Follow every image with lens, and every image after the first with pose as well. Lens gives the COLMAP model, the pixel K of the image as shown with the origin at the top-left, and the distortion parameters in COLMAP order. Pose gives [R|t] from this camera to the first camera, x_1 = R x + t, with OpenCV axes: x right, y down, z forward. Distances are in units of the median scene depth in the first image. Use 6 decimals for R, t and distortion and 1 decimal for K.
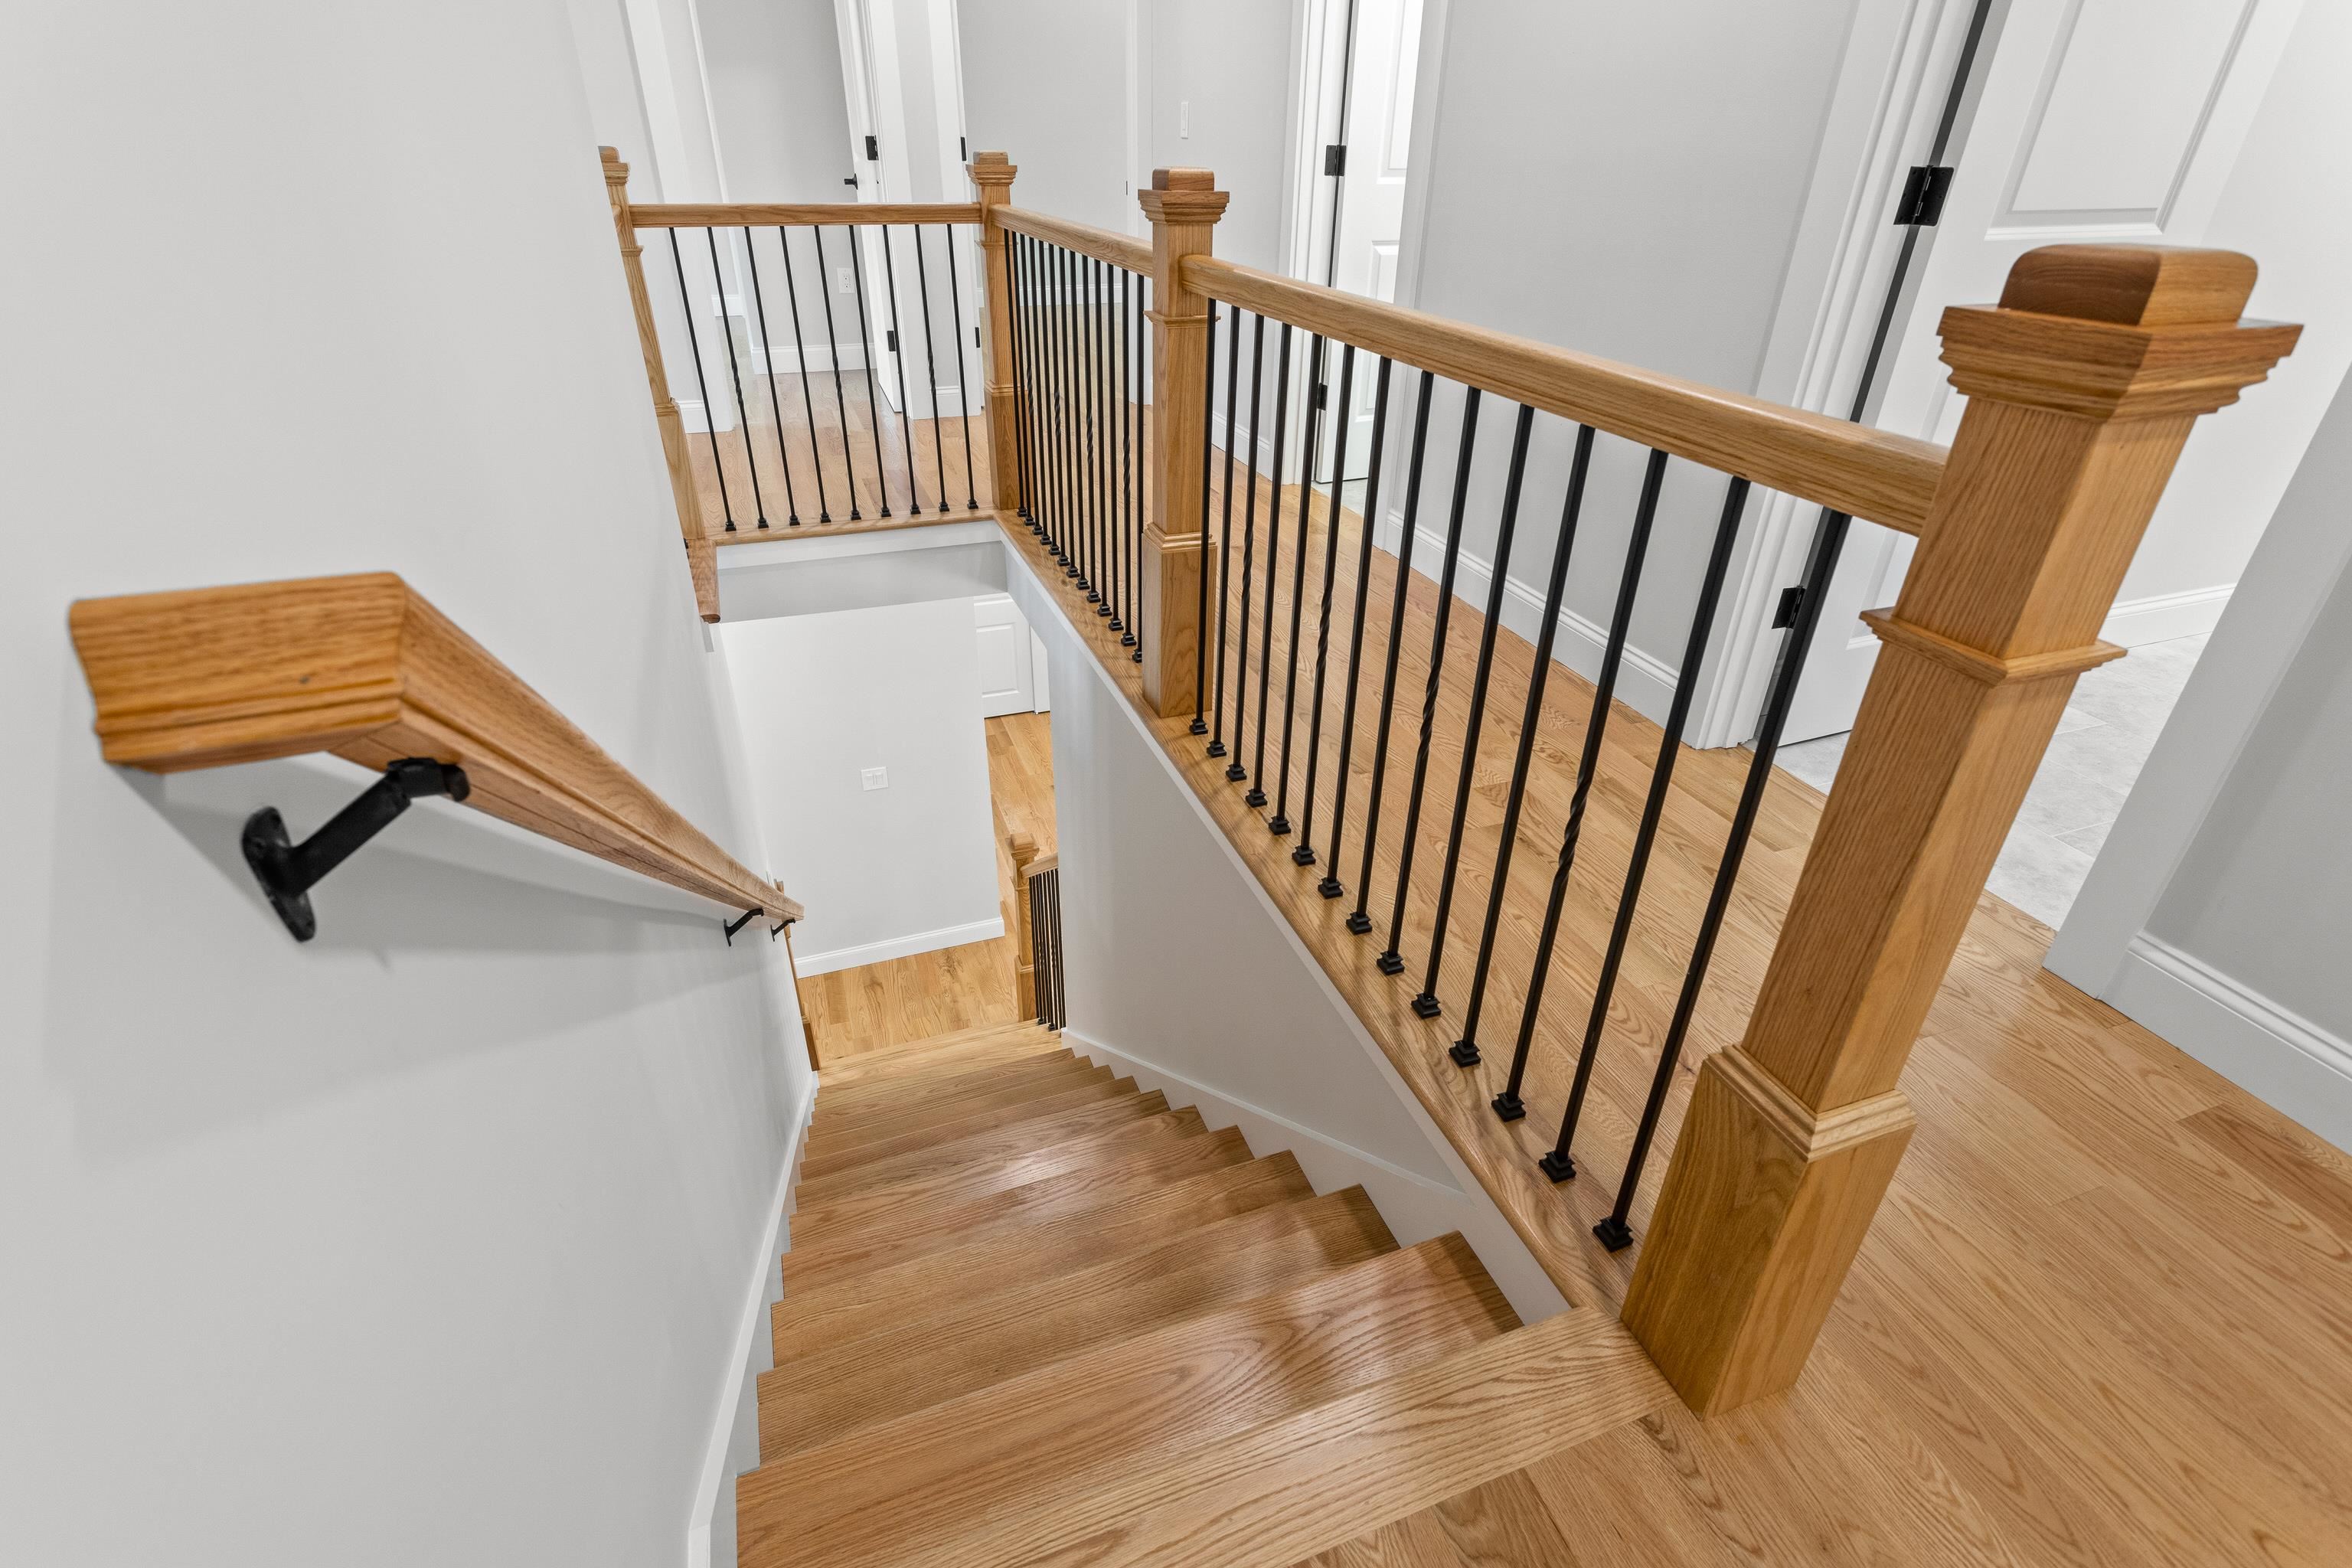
lens RADIAL K [[1129.1, 0, 1189.7], [0, 1129.1, 790.0], [0, 0, 1]] dist [-0.002460, 0.002204]
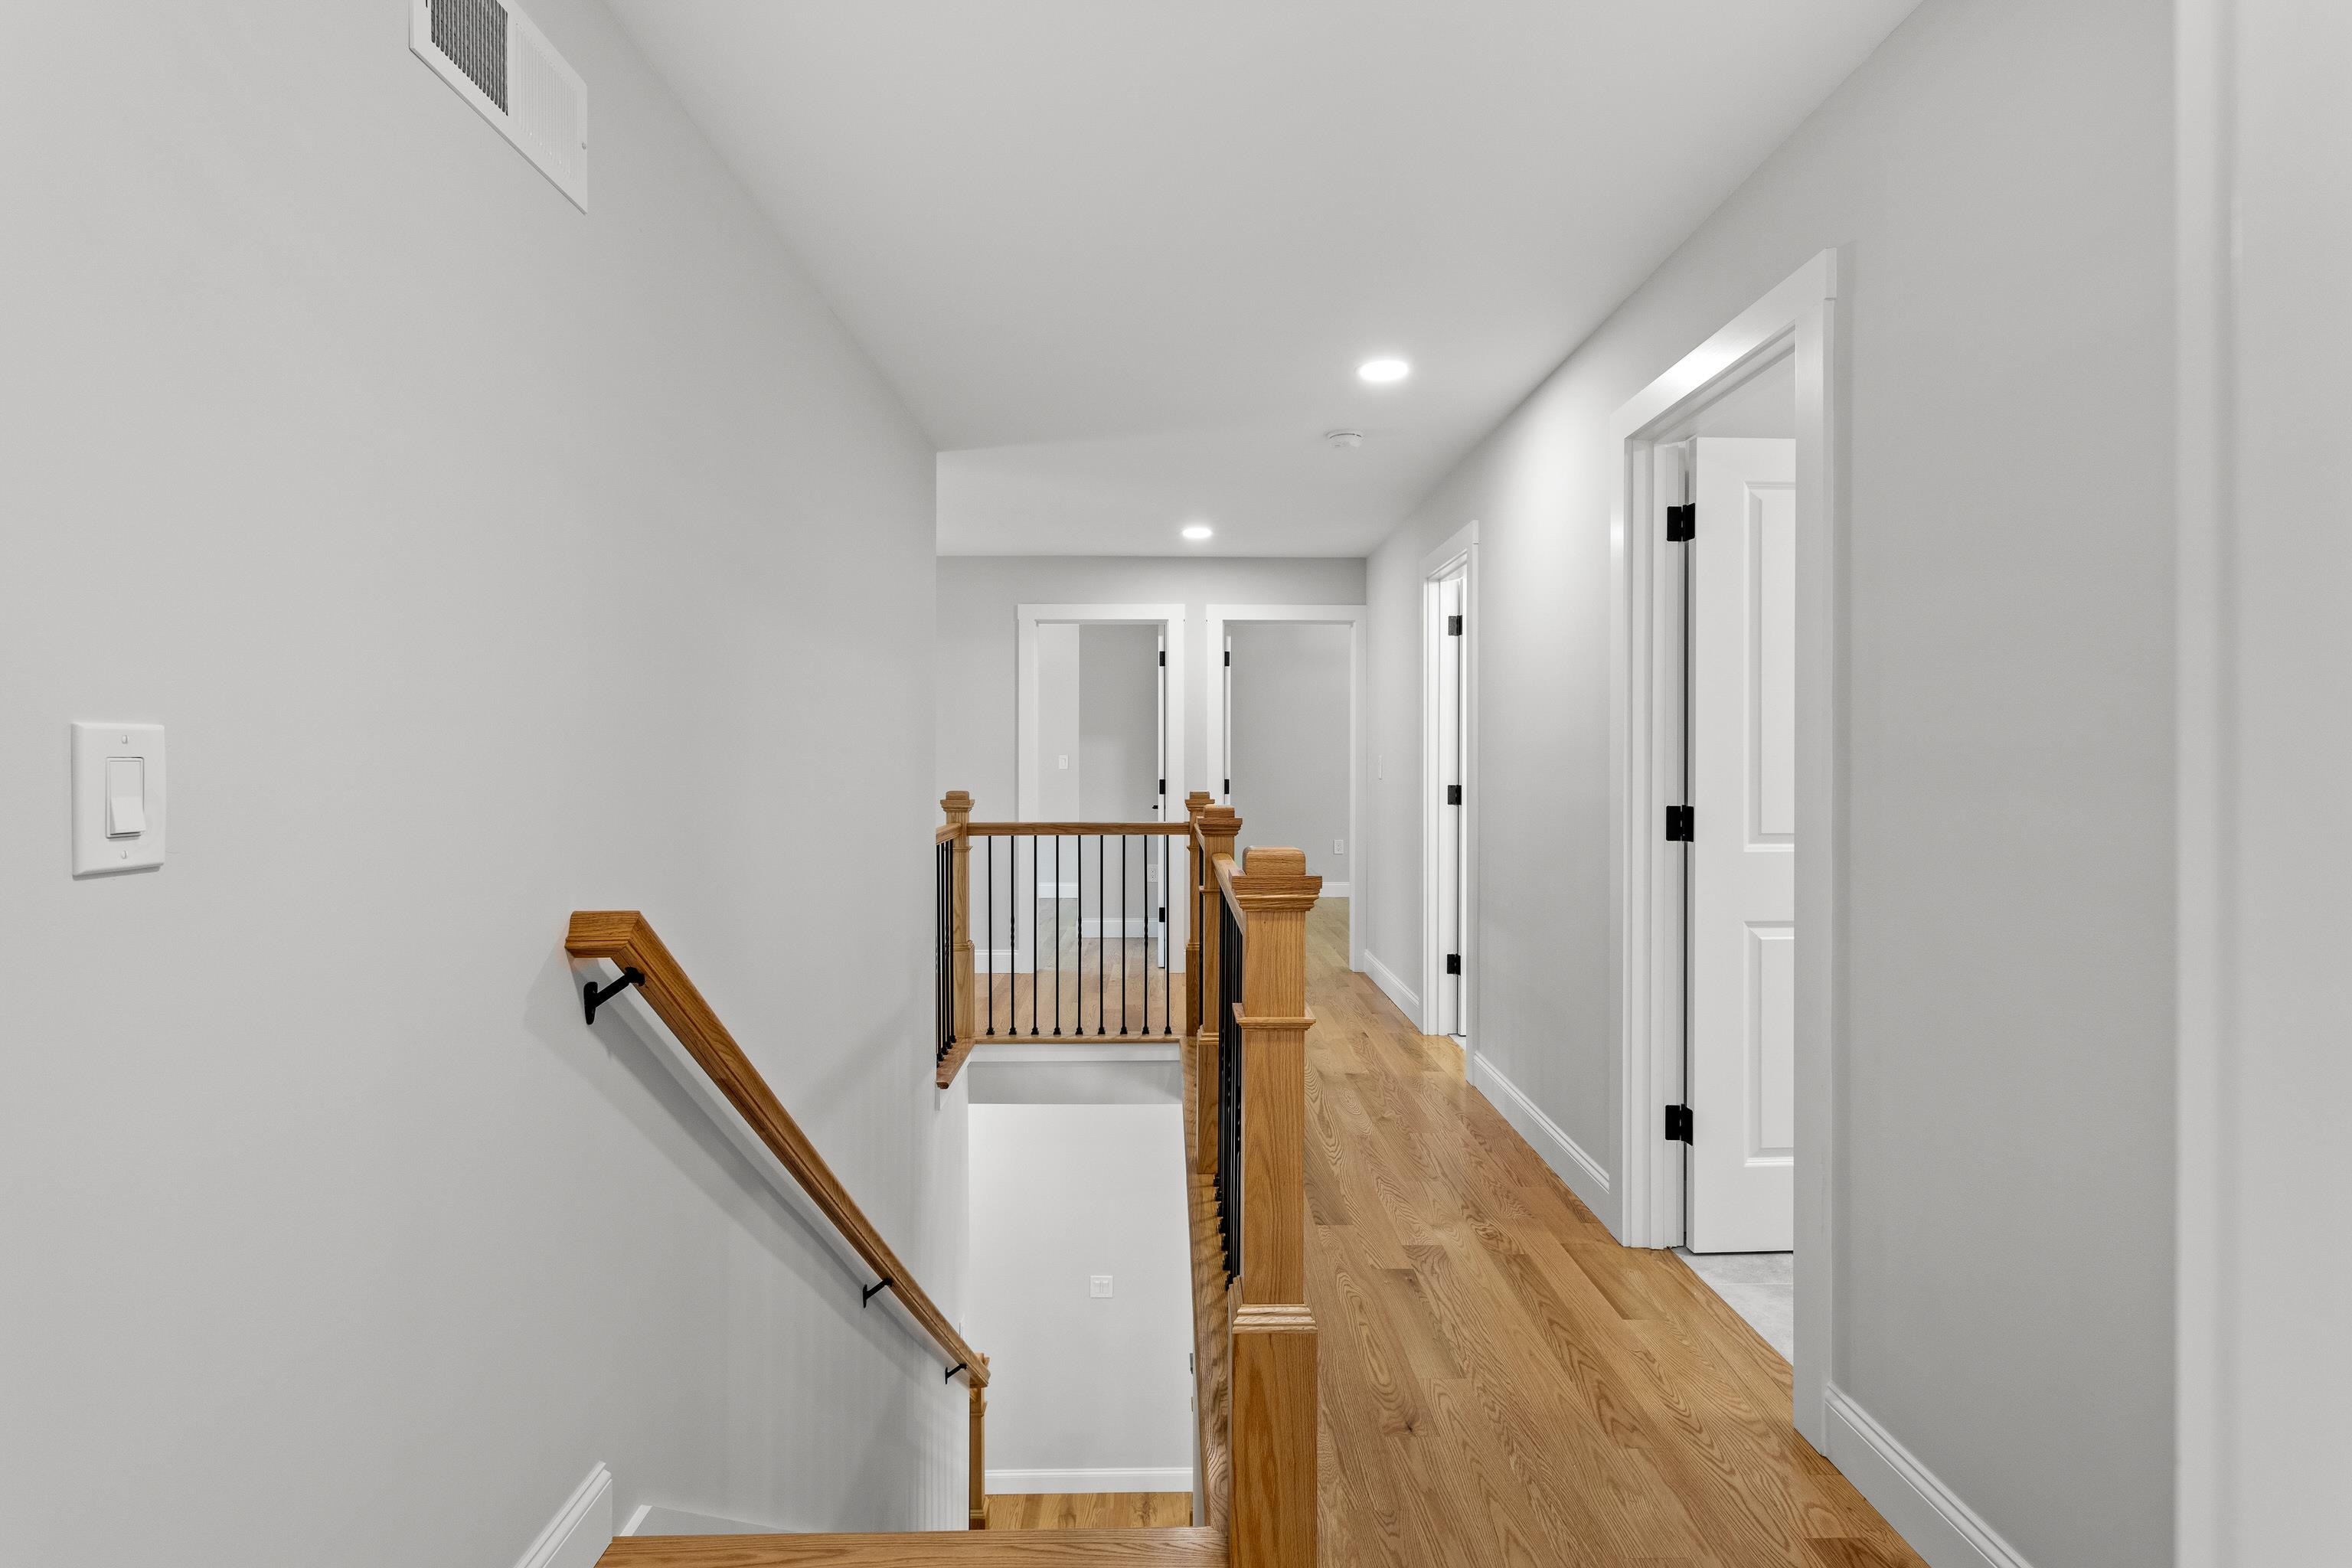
lens RADIAL K [[1129.1, 0, 1165.3], [0, 1129.1, 760.7], [0, 0, 1]] dist [-0.002460, 0.002204]
pose [[0.940356, -0.014370, -0.339888, 0.276183], [-0.159750, 0.863445, -0.478480, 0.109950], [0.300350, 0.504239, 0.809650, -0.222866]]
